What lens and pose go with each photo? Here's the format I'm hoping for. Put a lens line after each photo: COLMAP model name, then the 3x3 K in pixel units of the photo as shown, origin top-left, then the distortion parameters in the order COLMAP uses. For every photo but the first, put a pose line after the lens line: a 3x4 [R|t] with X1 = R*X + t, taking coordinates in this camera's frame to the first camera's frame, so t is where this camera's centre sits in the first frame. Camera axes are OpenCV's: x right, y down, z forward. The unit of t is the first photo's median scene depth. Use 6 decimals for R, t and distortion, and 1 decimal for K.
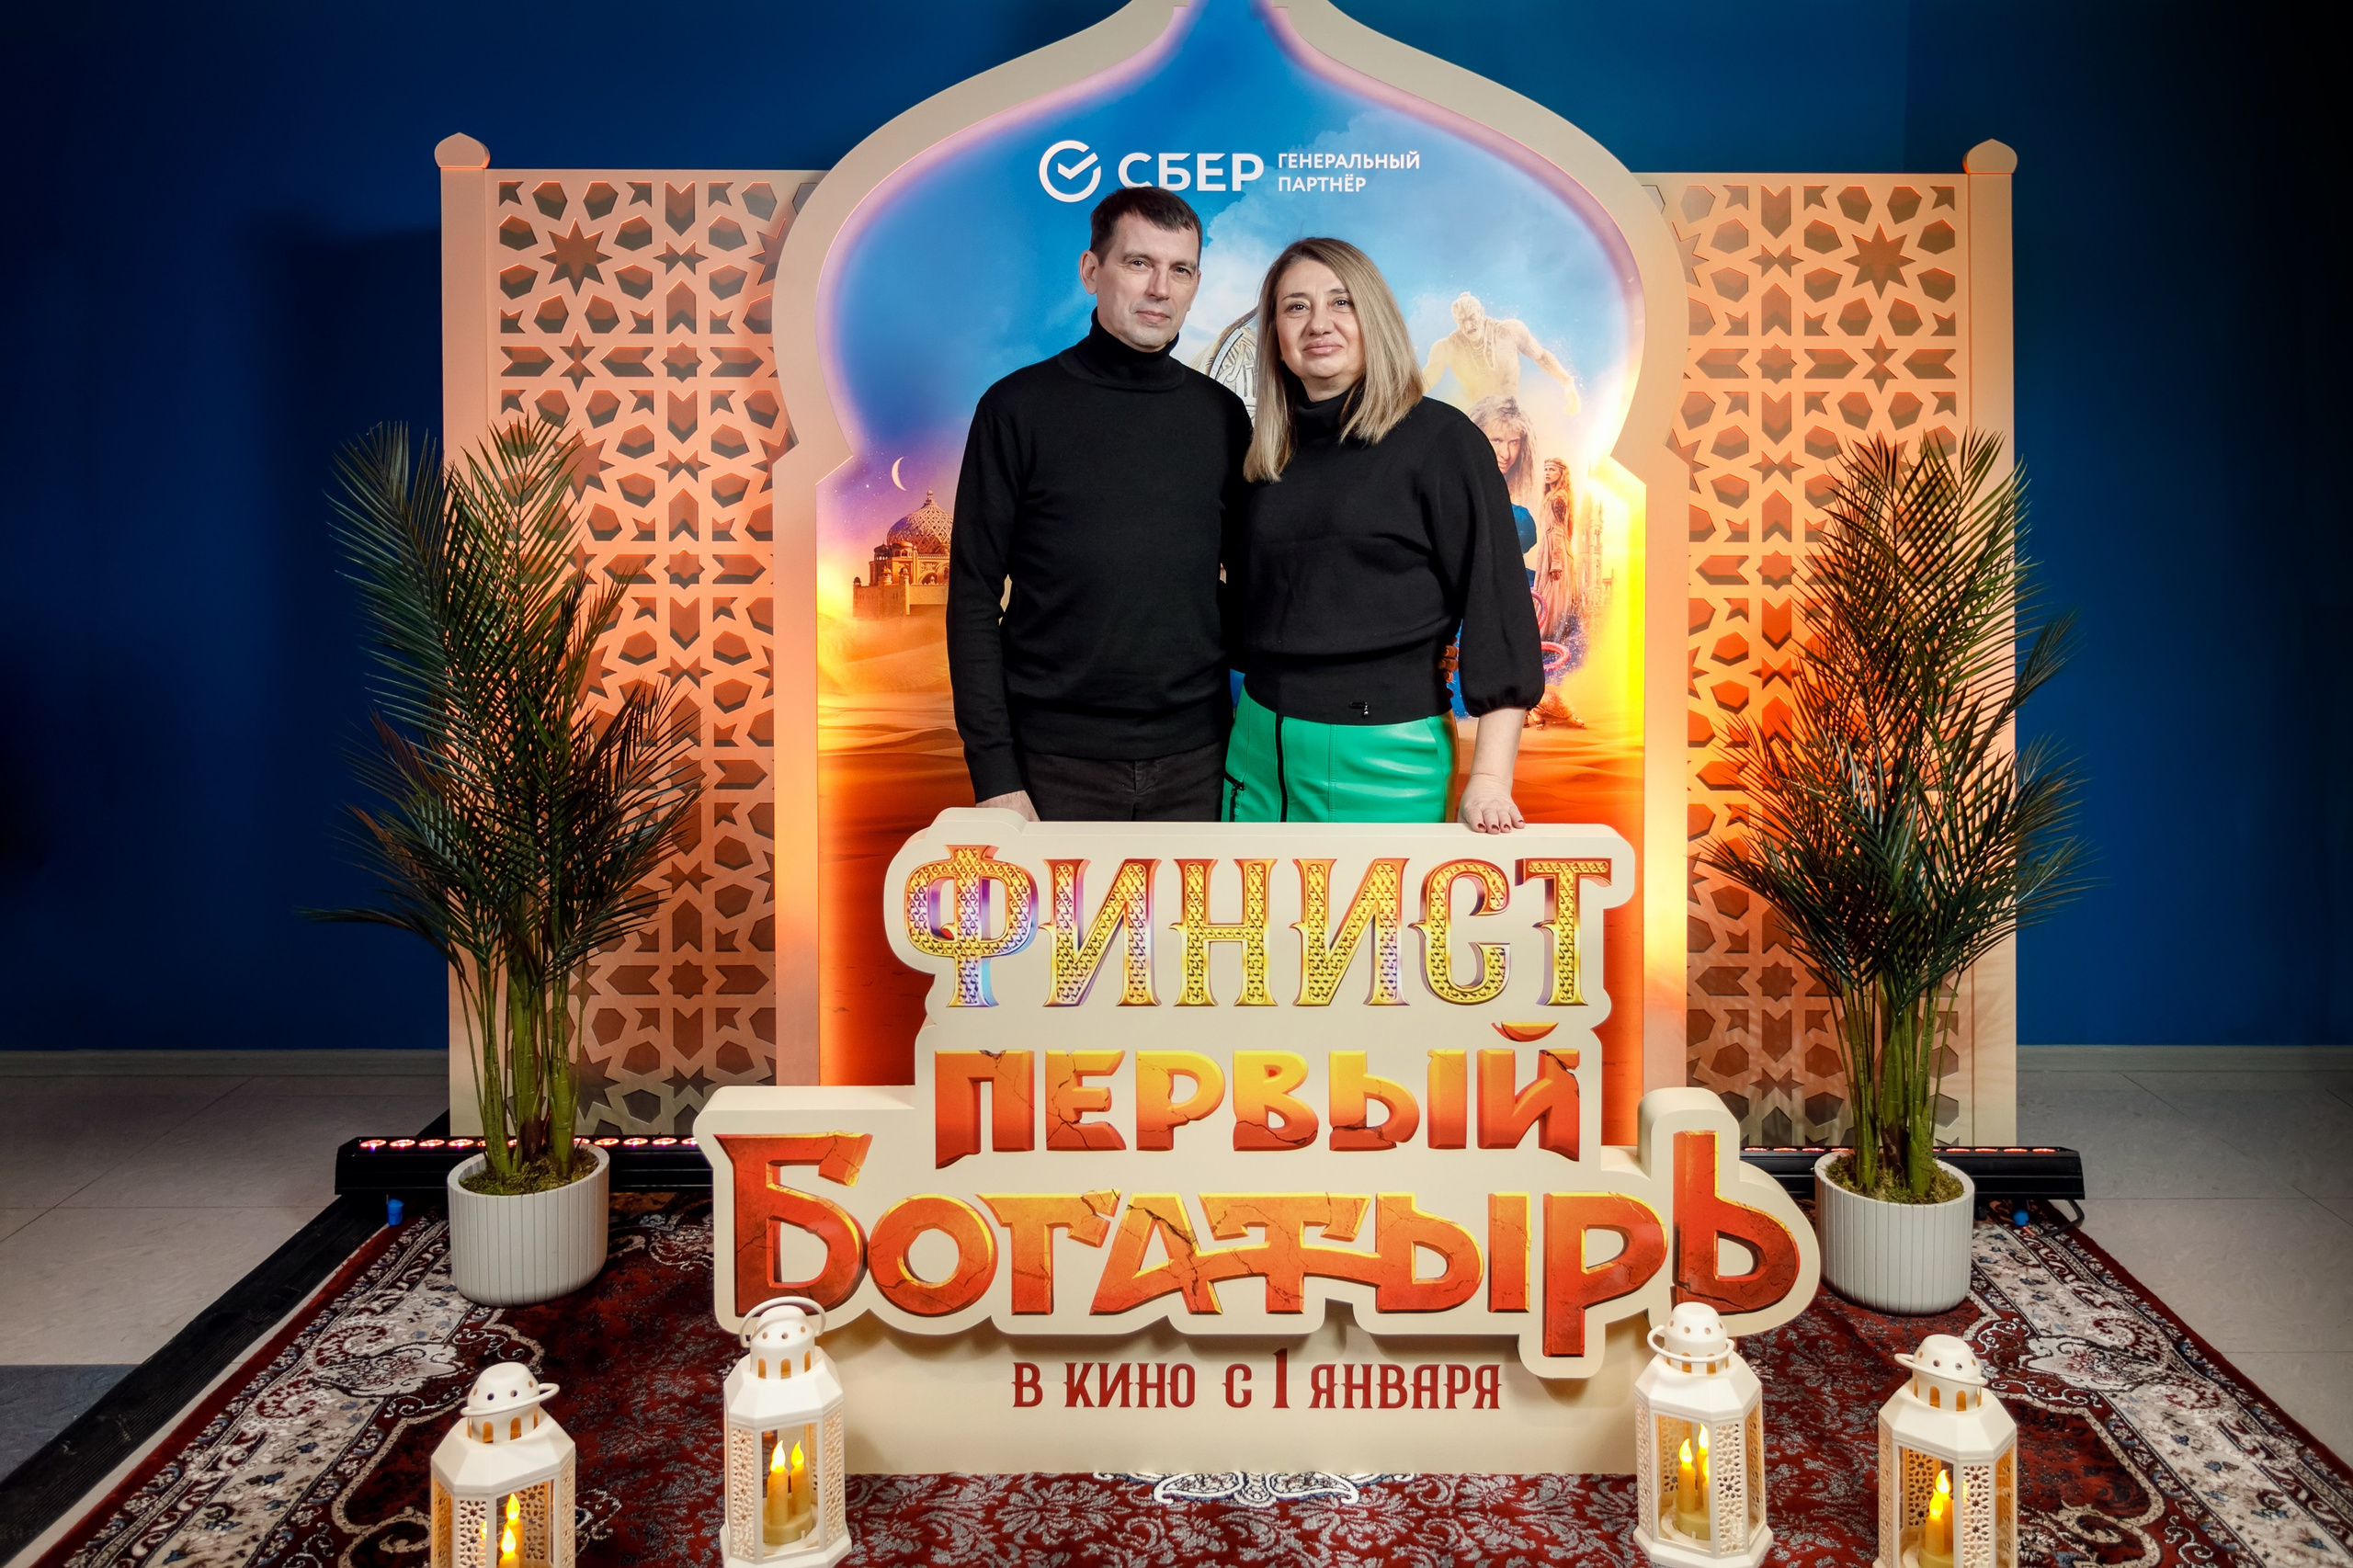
lens RADIAL K [[1997.6, 0, 1269.3], [0, 1997.6, 783.6], [0, 0, 1]] dist [0.001944, 0.012275]
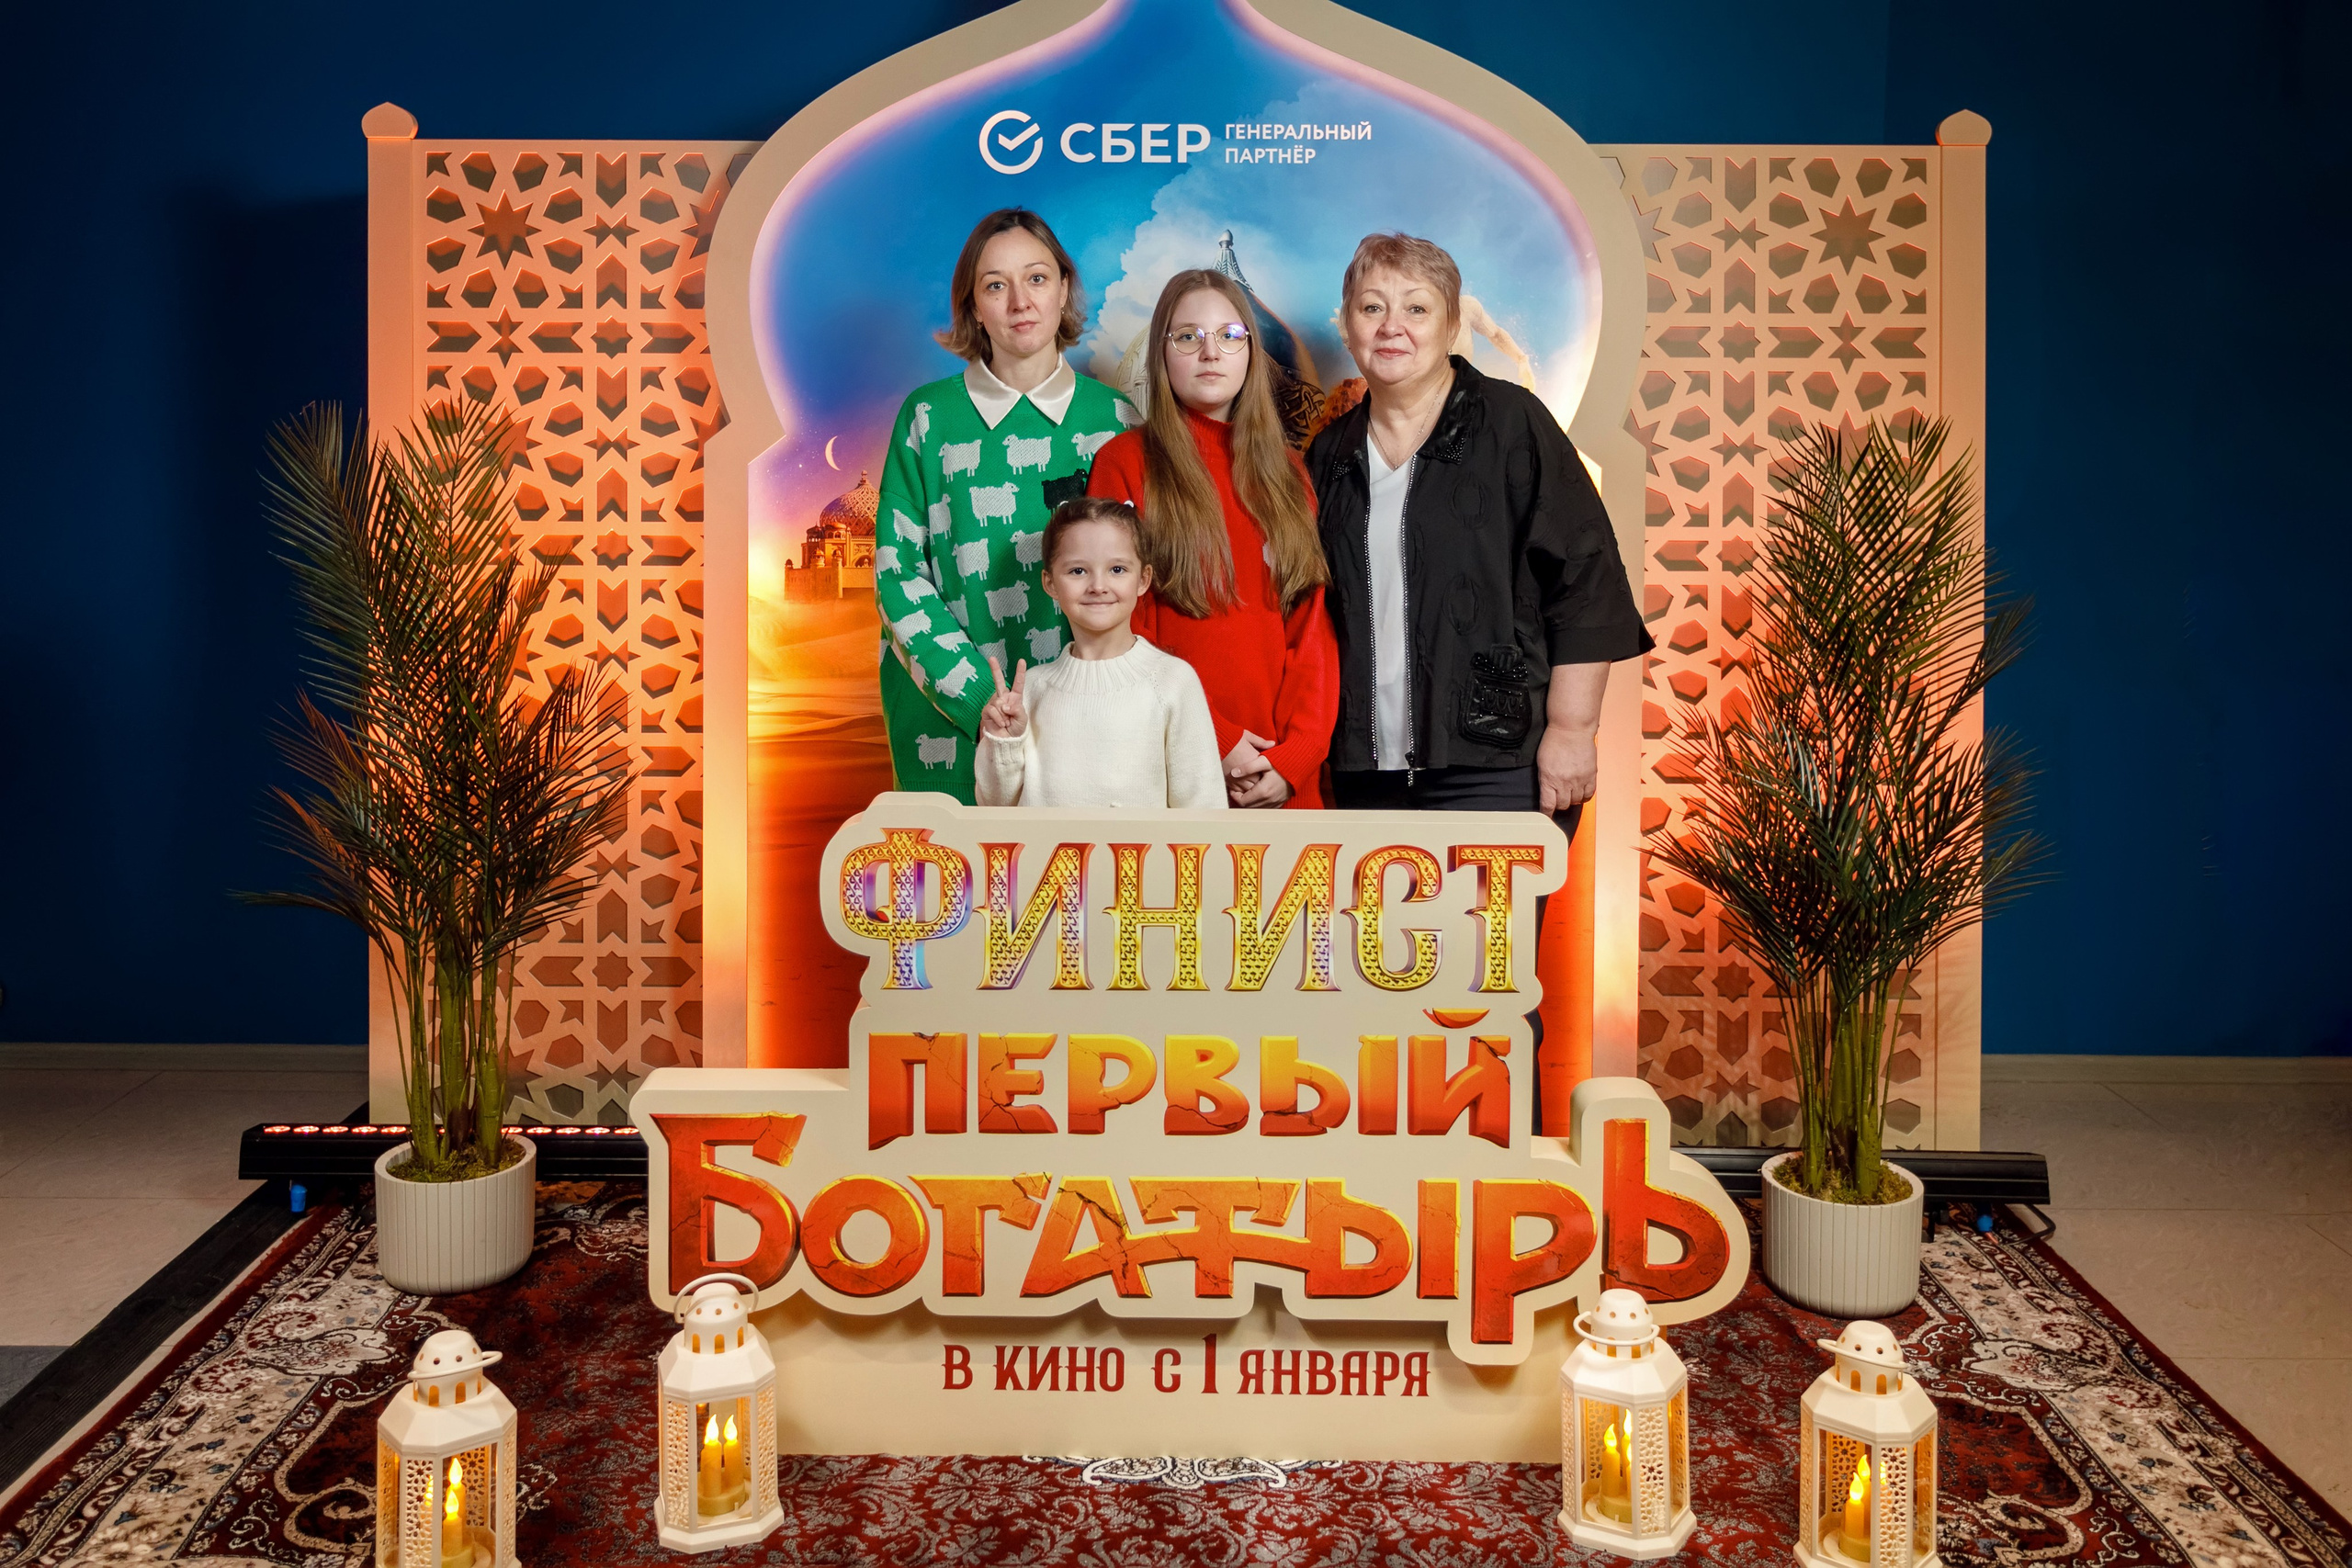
lens RADIAL K [[2399.5, 0, 1210.7], [0, 2399.5, 786.6], [0, 0, 1]] dist [0.010738, -0.027958]
pose [[0.999828, 0.007036, -0.017167, 0.024663], [-0.007096, 0.999969, -0.003449, 0.012362], [0.017142, 0.003571, 0.999847, -0.205847]]
